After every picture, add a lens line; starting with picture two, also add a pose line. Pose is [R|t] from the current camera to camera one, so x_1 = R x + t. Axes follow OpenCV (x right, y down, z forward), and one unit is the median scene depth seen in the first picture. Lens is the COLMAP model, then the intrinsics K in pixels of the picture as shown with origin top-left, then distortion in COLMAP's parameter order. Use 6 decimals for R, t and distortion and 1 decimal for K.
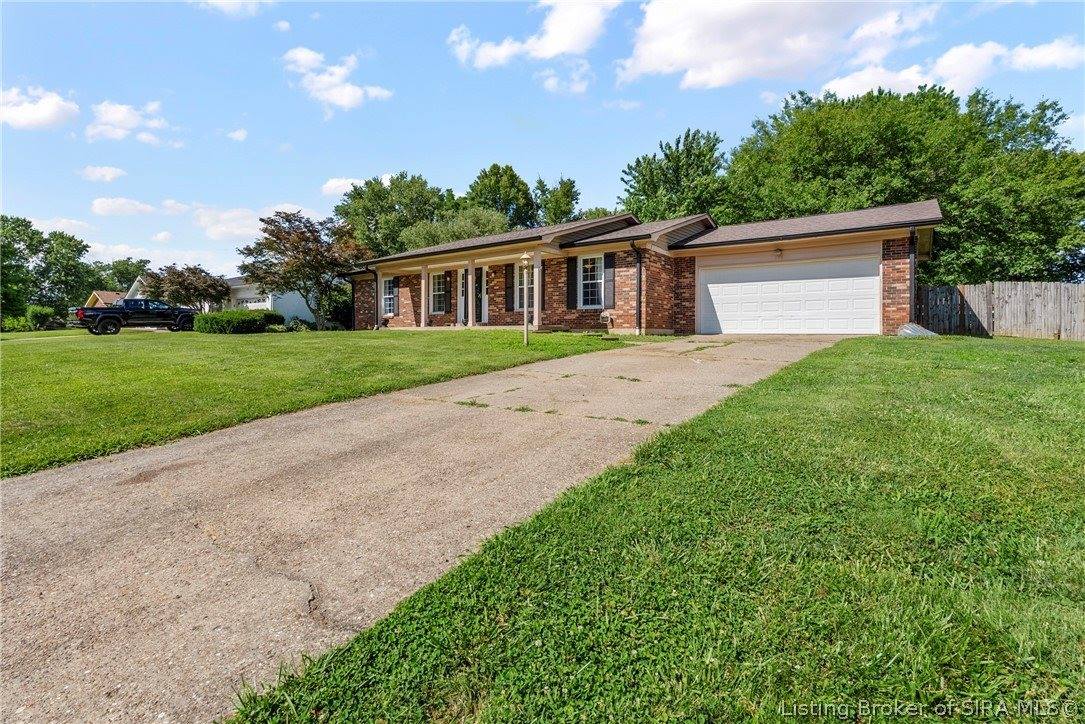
lens RADIAL K [[472.6, 0, 542.5], [0, 472.6, 362.0], [0, 0, 1]] dist [-0.011964, -0.000096]
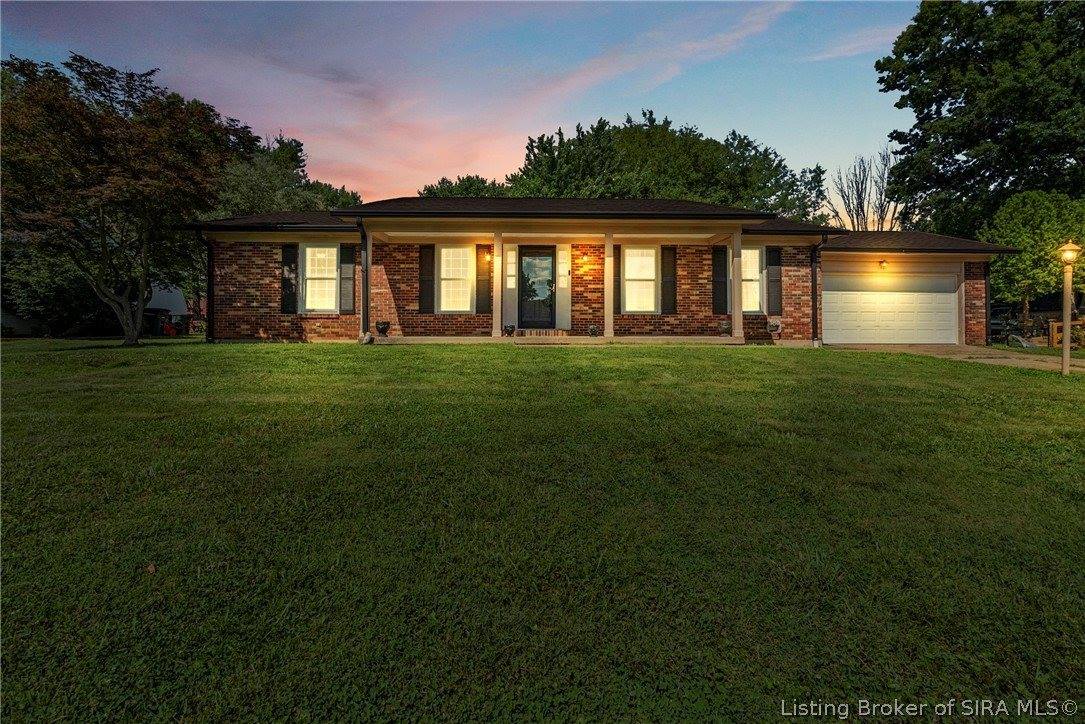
lens RADIAL K [[500.7, 0, 542.3], [0, 500.7, 333.1], [0, 0, 1]] dist [-0.003696, -0.000029]
pose [[0.789368, 0.000728, 0.613920, -0.606687], [0.037057, 0.998119, -0.048831, -0.048261], [-0.612801, 0.061296, 0.787856, 0.498932]]
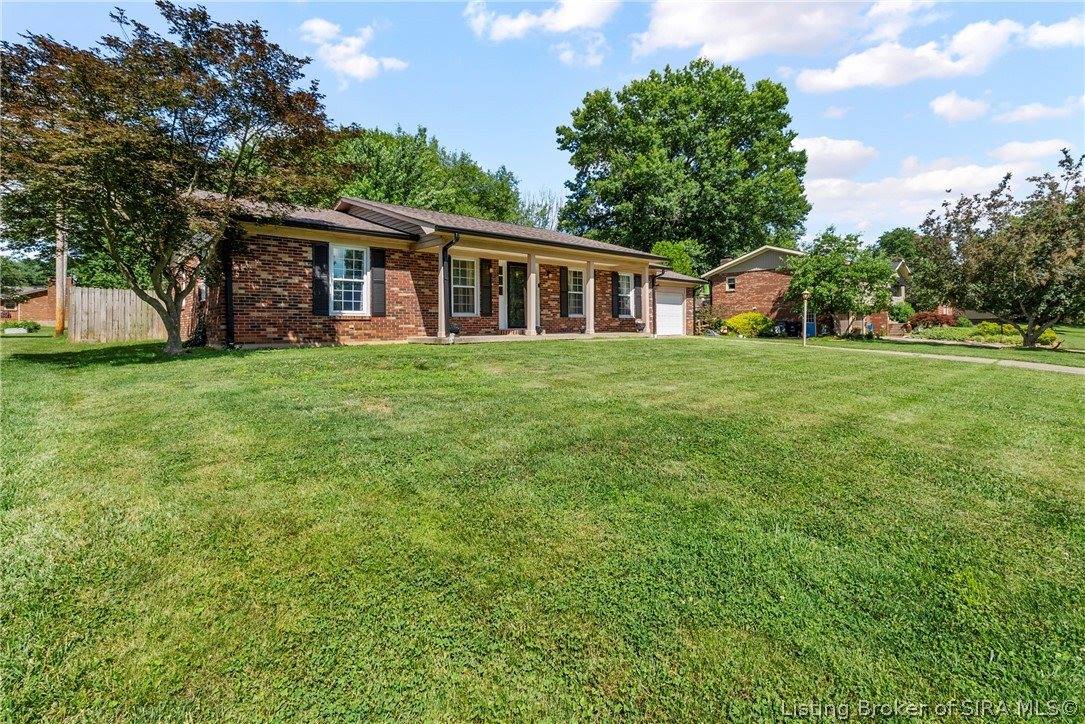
lens RADIAL K [[500.7, 0, 542.3], [0, 500.7, 333.1], [0, 0, 1]] dist [-0.003696, -0.000029]
pose [[0.210843, -0.011324, 0.977454, -1.064881], [0.073271, 0.997303, -0.004251, -0.075250], [-0.974770, 0.072515, 0.211104, 0.846207]]
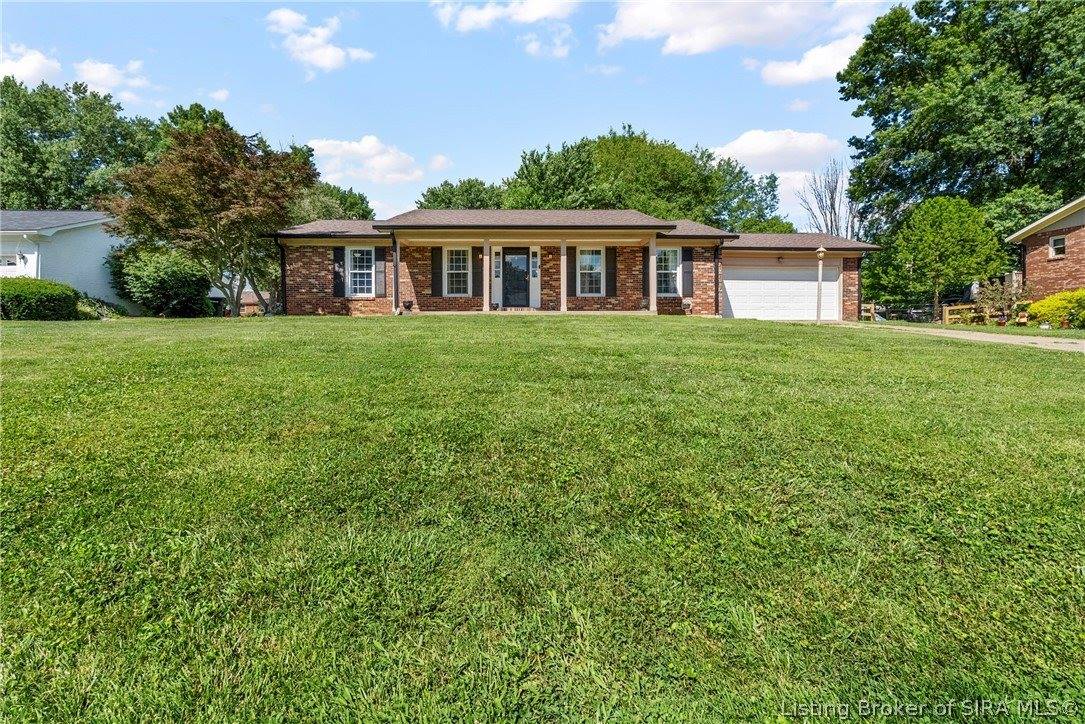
lens RADIAL K [[491.9, 0, 540.6], [0, 491.9, 351.2], [0, 0, 1]] dist [-0.003847, -0.000219]
pose [[0.792889, -0.030501, 0.608602, -0.737984], [0.040315, 0.999184, -0.002447, 0.003679], [-0.608031, 0.026476, 0.793472, 0.254568]]
